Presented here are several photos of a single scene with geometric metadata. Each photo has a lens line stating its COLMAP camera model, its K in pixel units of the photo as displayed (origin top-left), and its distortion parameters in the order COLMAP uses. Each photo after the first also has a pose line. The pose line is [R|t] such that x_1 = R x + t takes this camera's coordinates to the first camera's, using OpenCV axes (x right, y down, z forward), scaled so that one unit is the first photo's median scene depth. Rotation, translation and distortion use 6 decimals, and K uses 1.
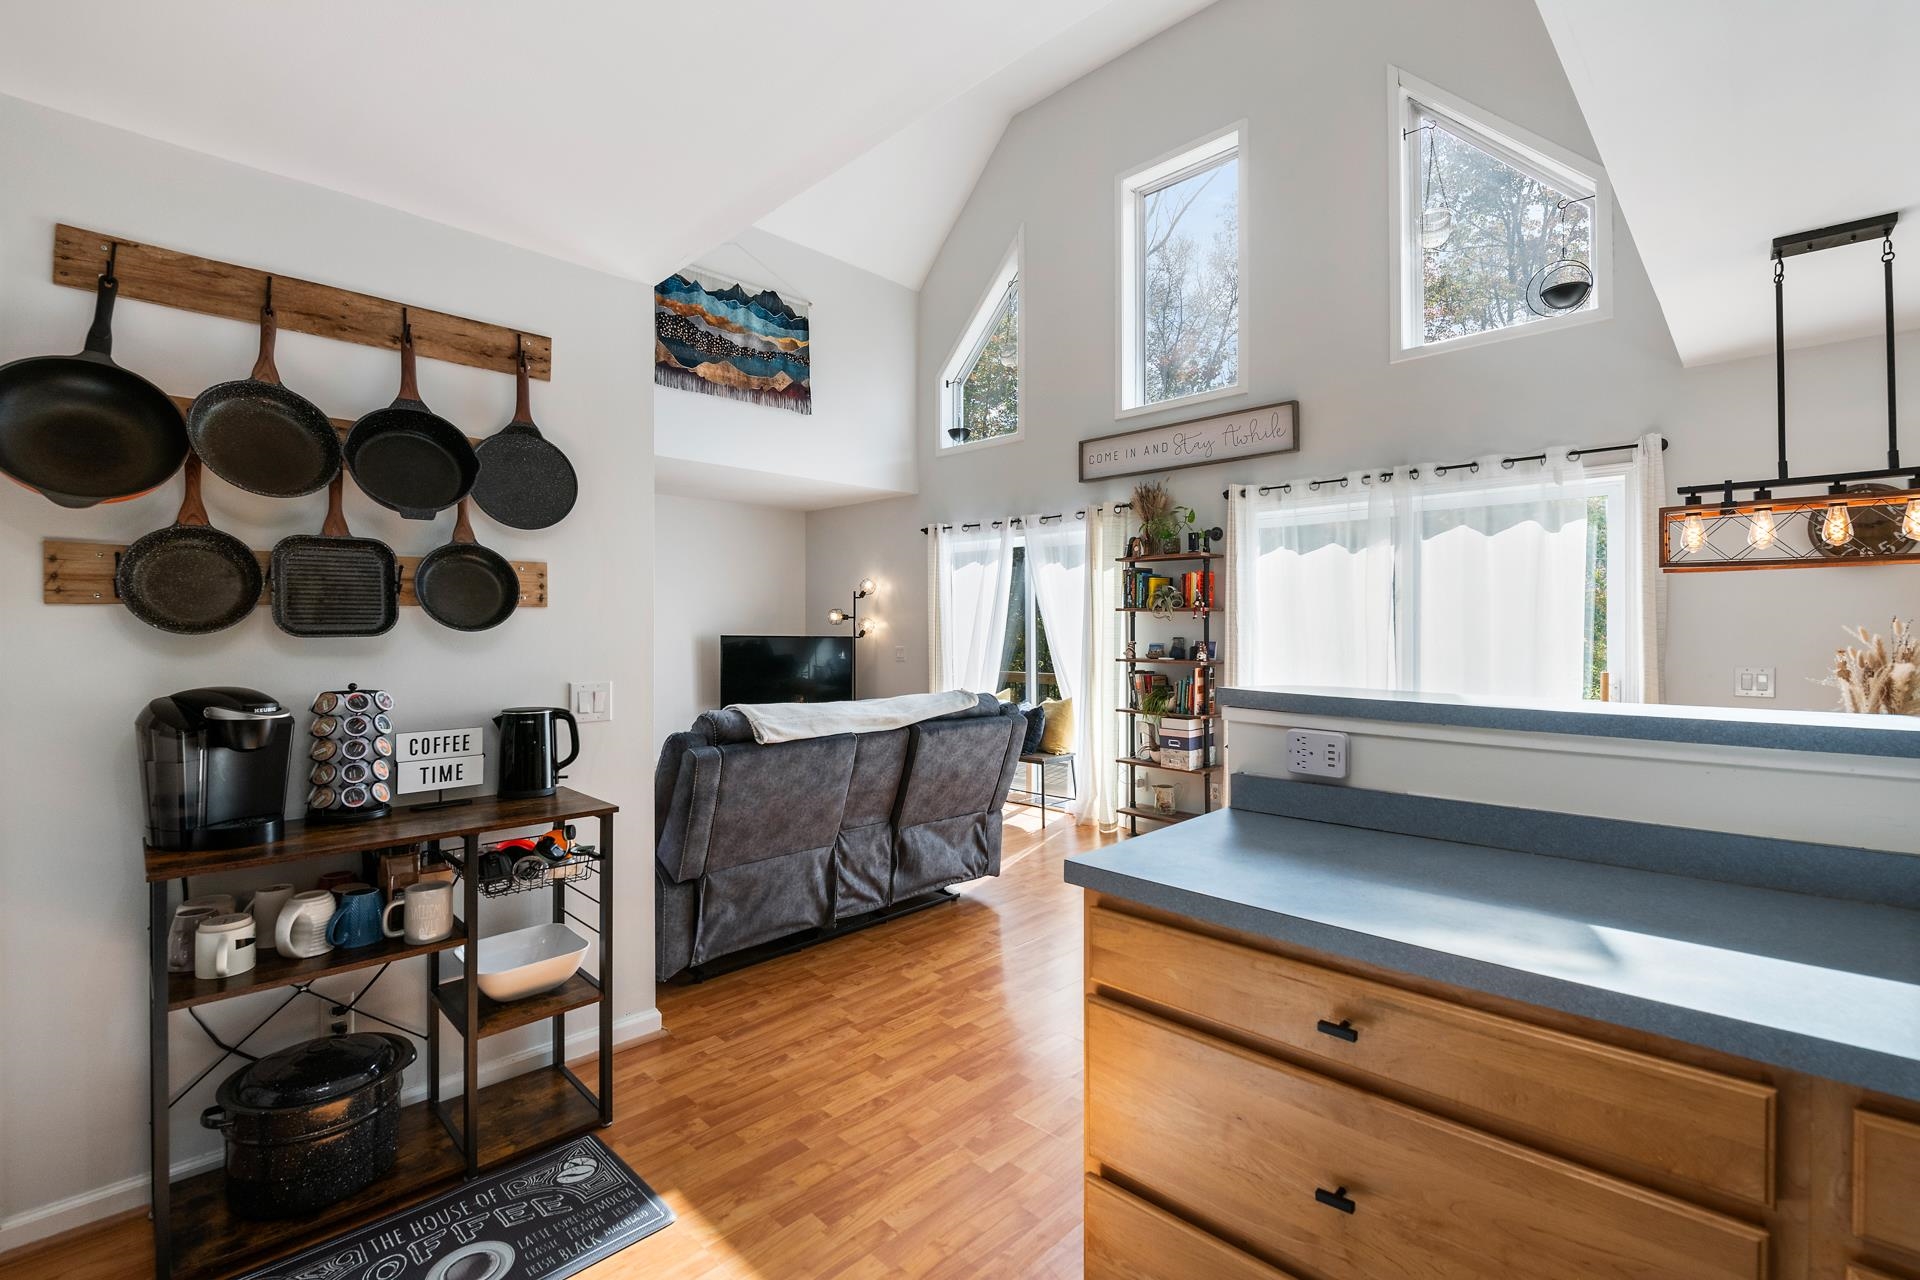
lens RADIAL K [[861.7, 0, 936.2], [0, 861.7, 625.5], [0, 0, 1]] dist [-0.005501, -0.001022]
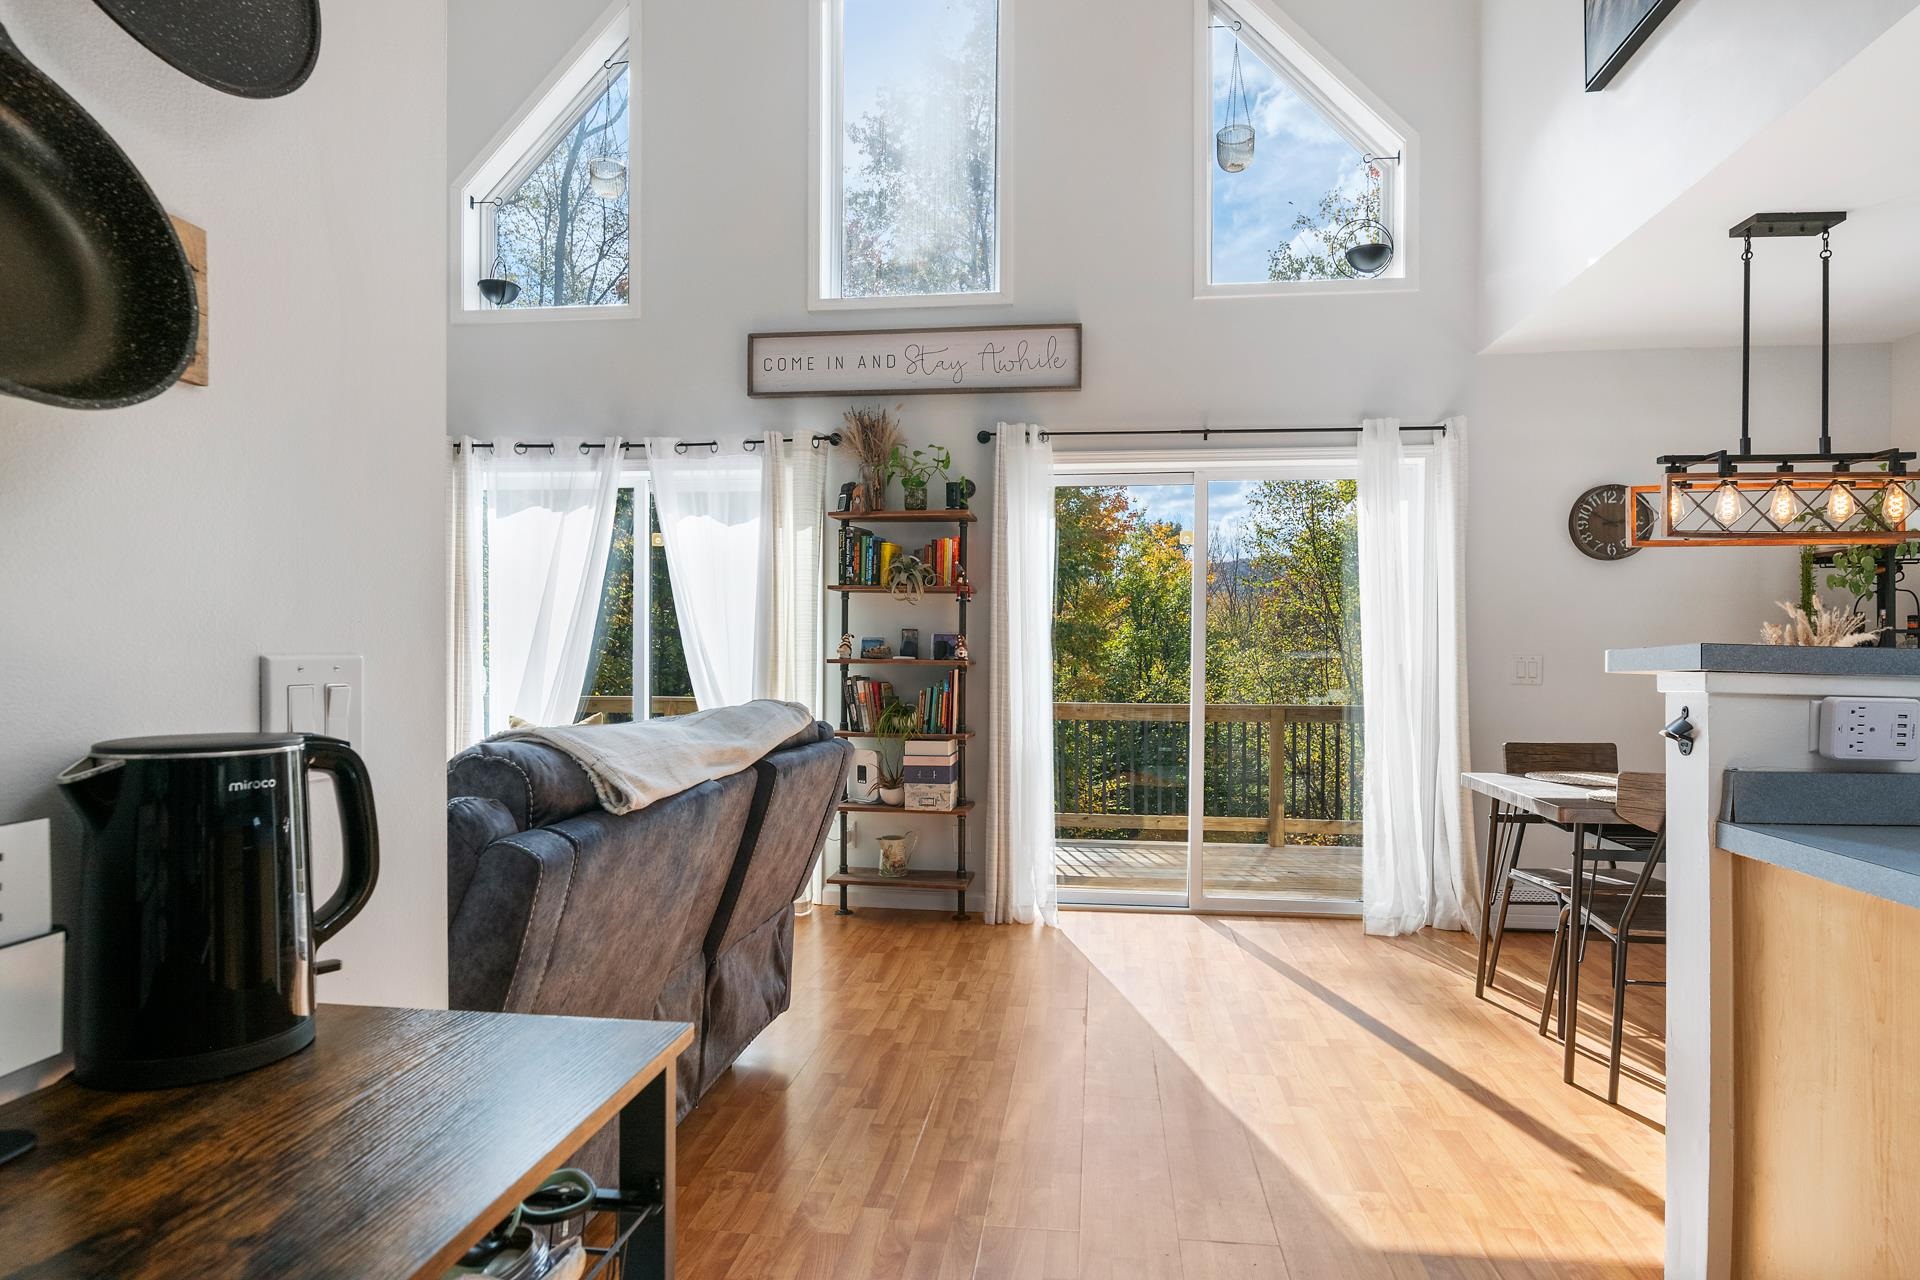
lens RADIAL K [[1061.0, 0, 982.4], [0, 1061.0, 665.0], [0, 0, 1]] dist [0.001749, -0.000027]
pose [[0.772800, -0.001886, 0.634647, -0.238669], [-0.008564, 0.999874, 0.013399, 0.031942], [-0.634592, -0.015790, 0.772686, 0.281047]]
